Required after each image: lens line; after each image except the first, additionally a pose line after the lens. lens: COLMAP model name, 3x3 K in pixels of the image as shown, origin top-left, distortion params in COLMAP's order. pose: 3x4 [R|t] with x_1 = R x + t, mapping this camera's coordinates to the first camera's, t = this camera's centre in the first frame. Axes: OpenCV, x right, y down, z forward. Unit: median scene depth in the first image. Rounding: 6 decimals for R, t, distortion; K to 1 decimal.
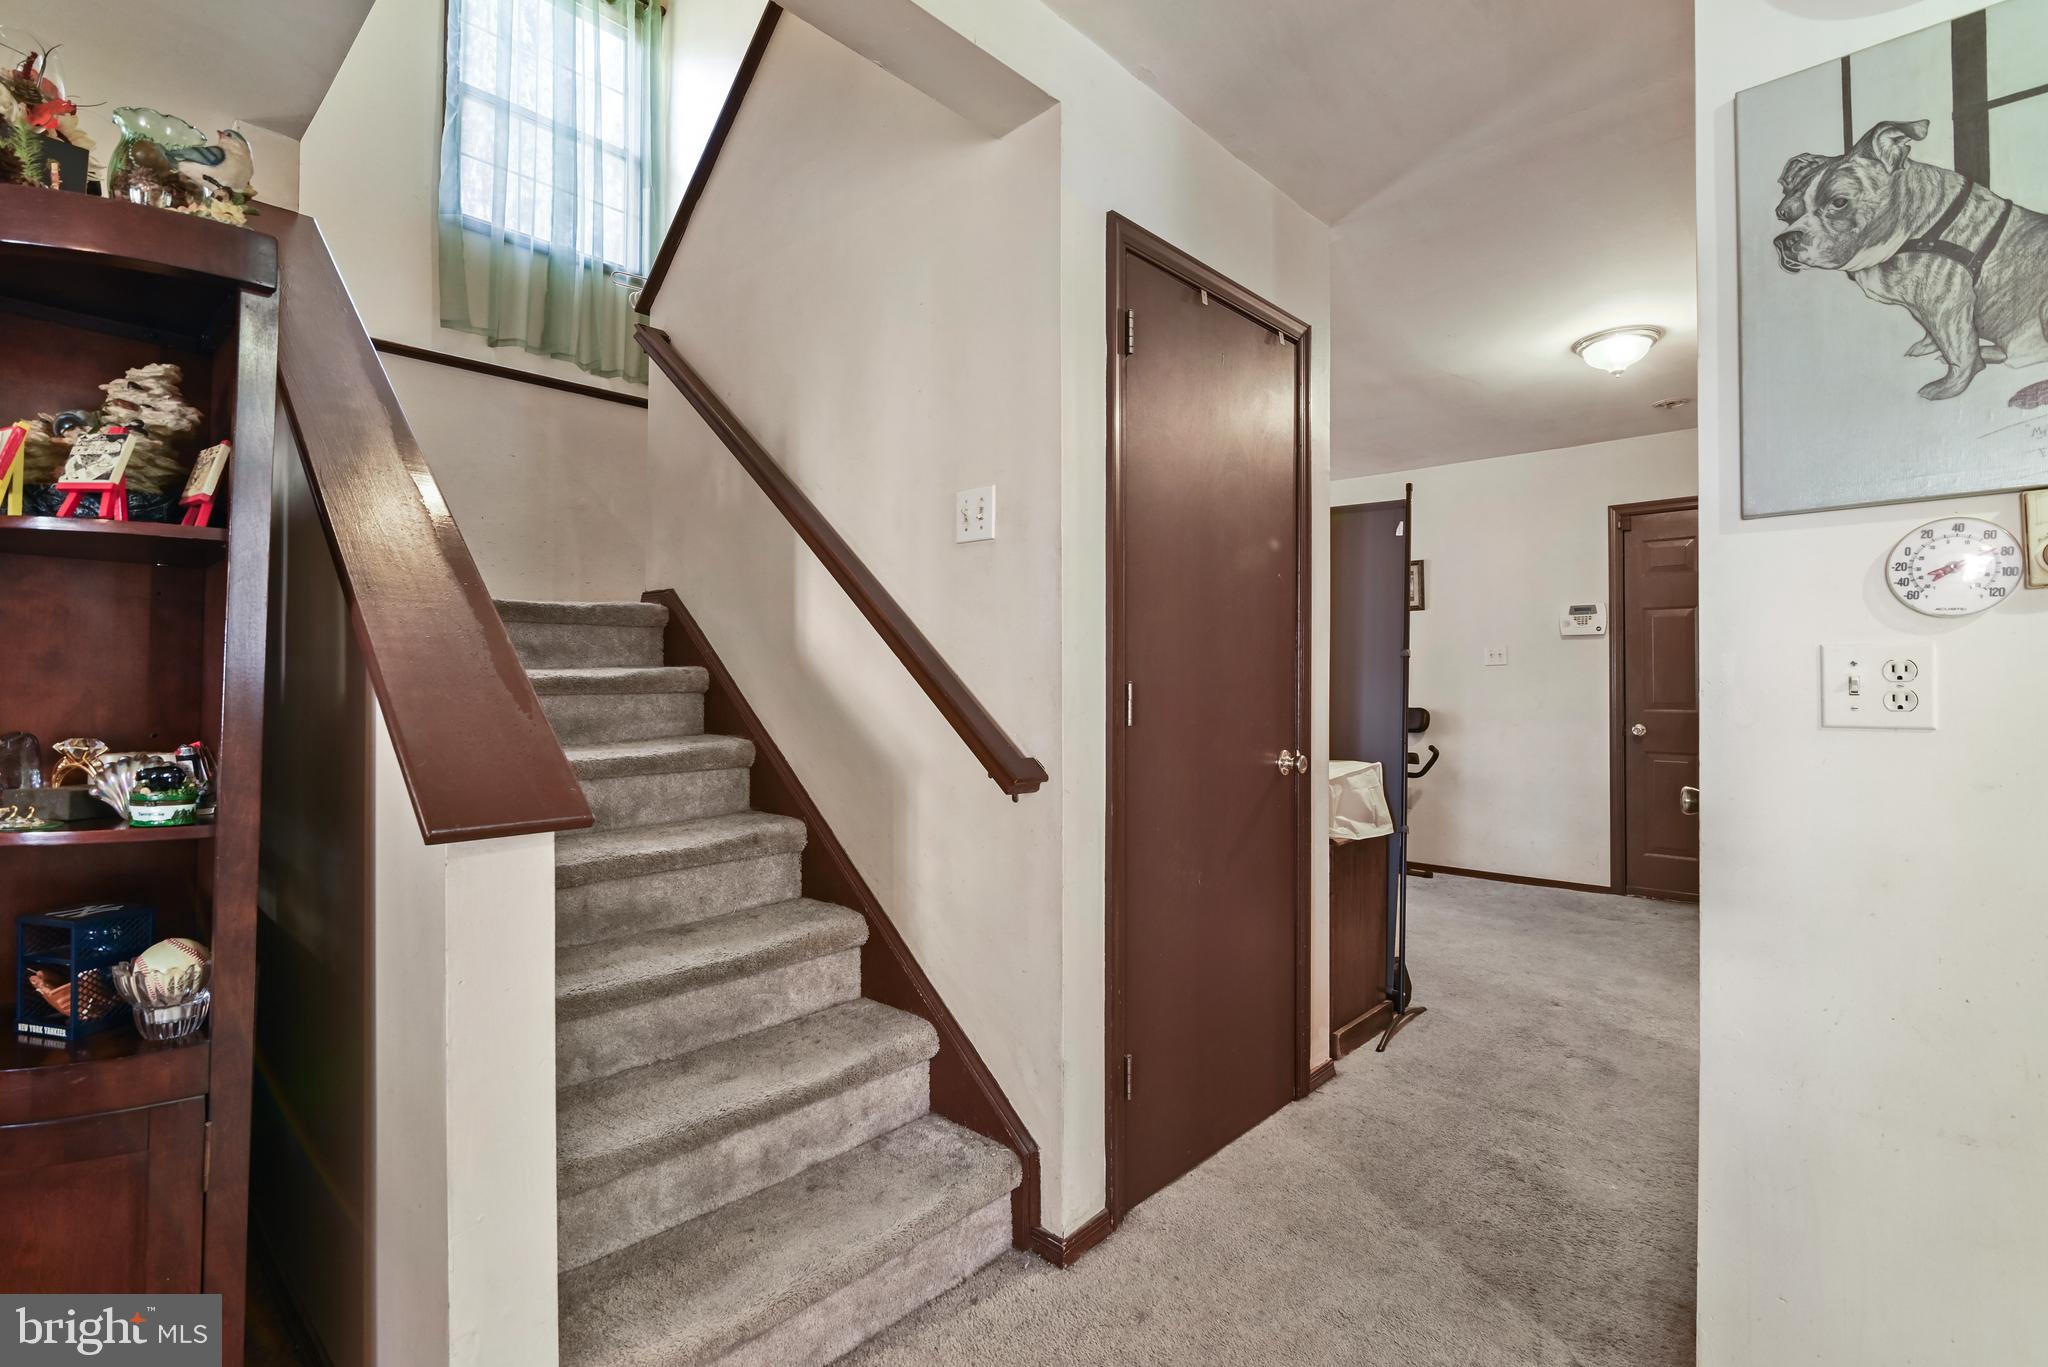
lens RADIAL K [[941.9, 0, 1022.0], [0, 941.9, 673.3], [0, 0, 1]] dist [-0.010602, 0.000199]
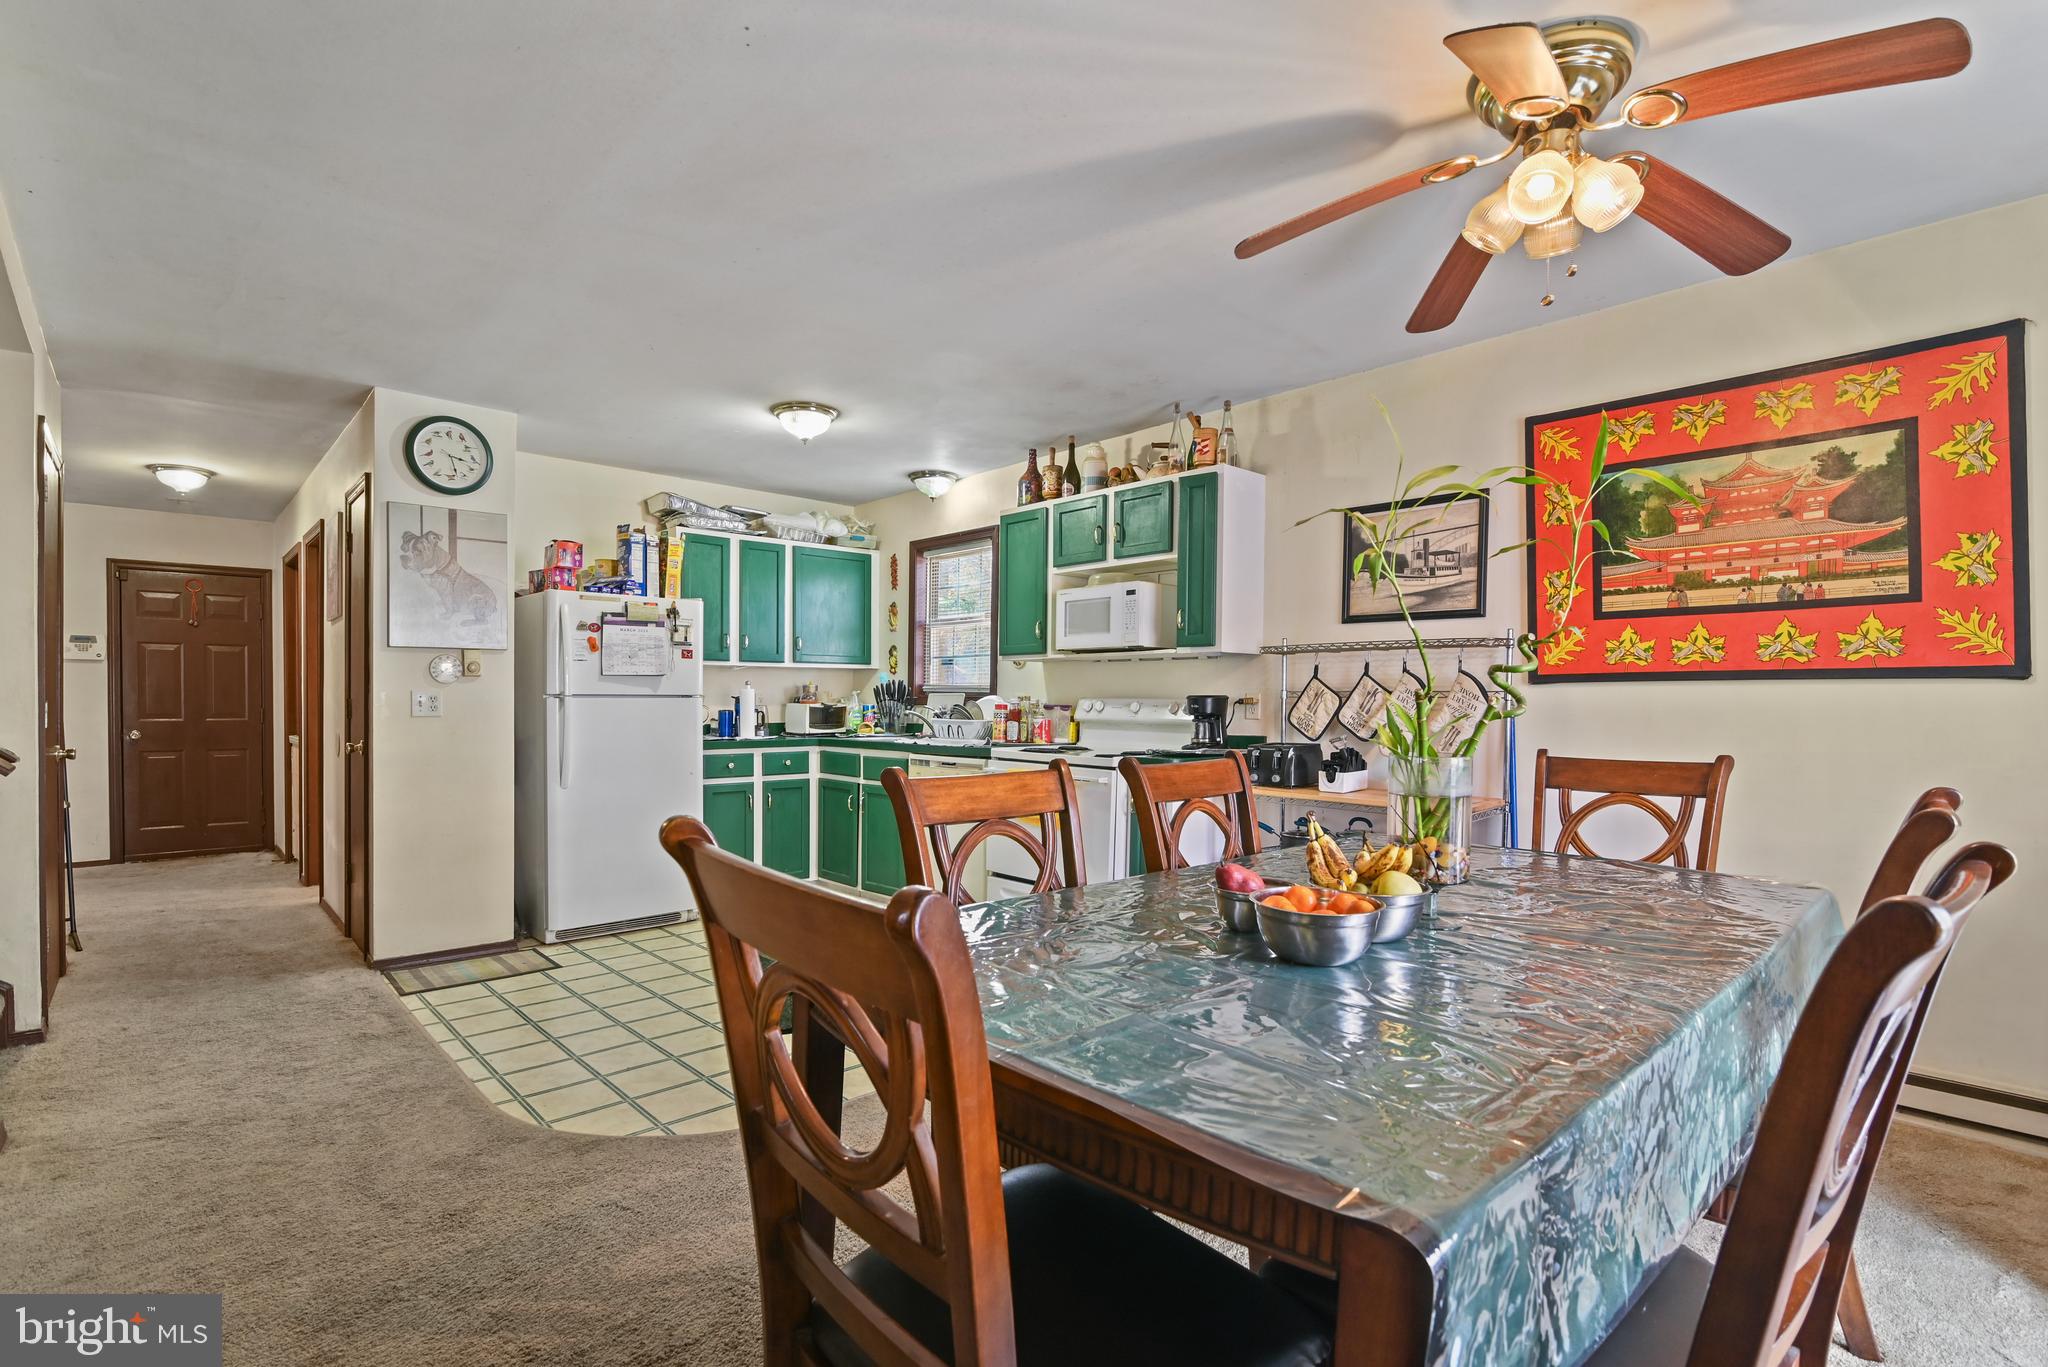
lens RADIAL K [[955.9, 0, 1020.2], [0, 955.9, 710.1], [0, 0, 1]] dist [-0.009845, -0.000313]
pose [[0.078895, -0.009850, 0.996834, -2.212473], [-0.015909, 0.999811, 0.011138, -0.033182], [-0.996756, -0.016737, 0.078723, -1.313767]]
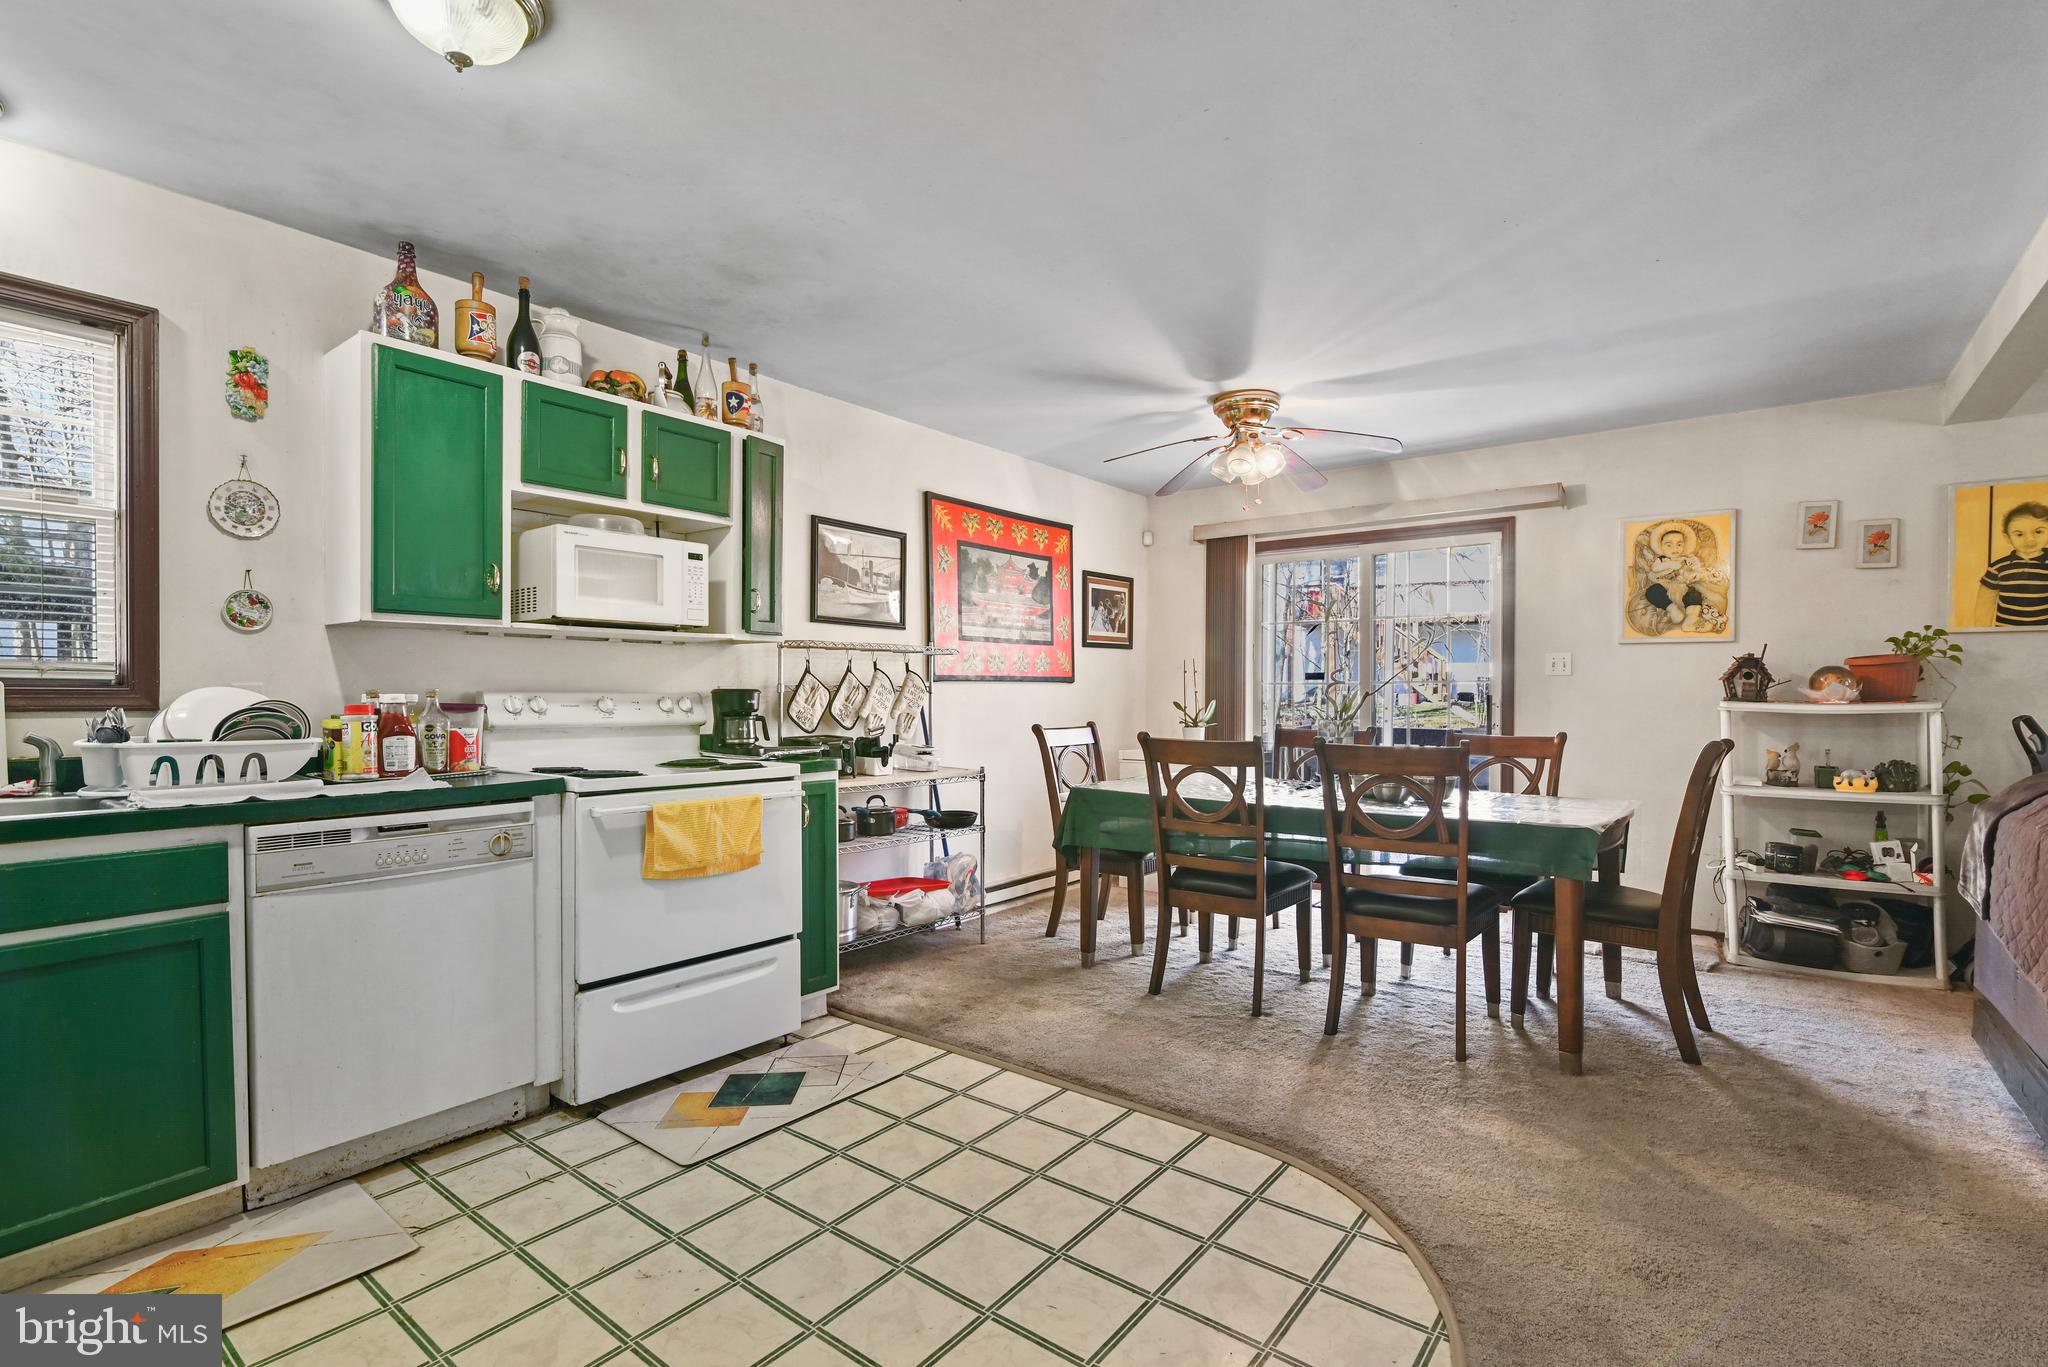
lens RADIAL K [[942.4, 0, 1025.1], [0, 942.4, 699.5], [0, 0, 1]] dist [-0.006987, -0.000001]
pose [[-0.996464, -0.001795, -0.084002, 0.466151], [-0.001700, 0.999998, -0.001211, -0.023948], [0.084004, -0.001064, -0.996465, 1.181420]]
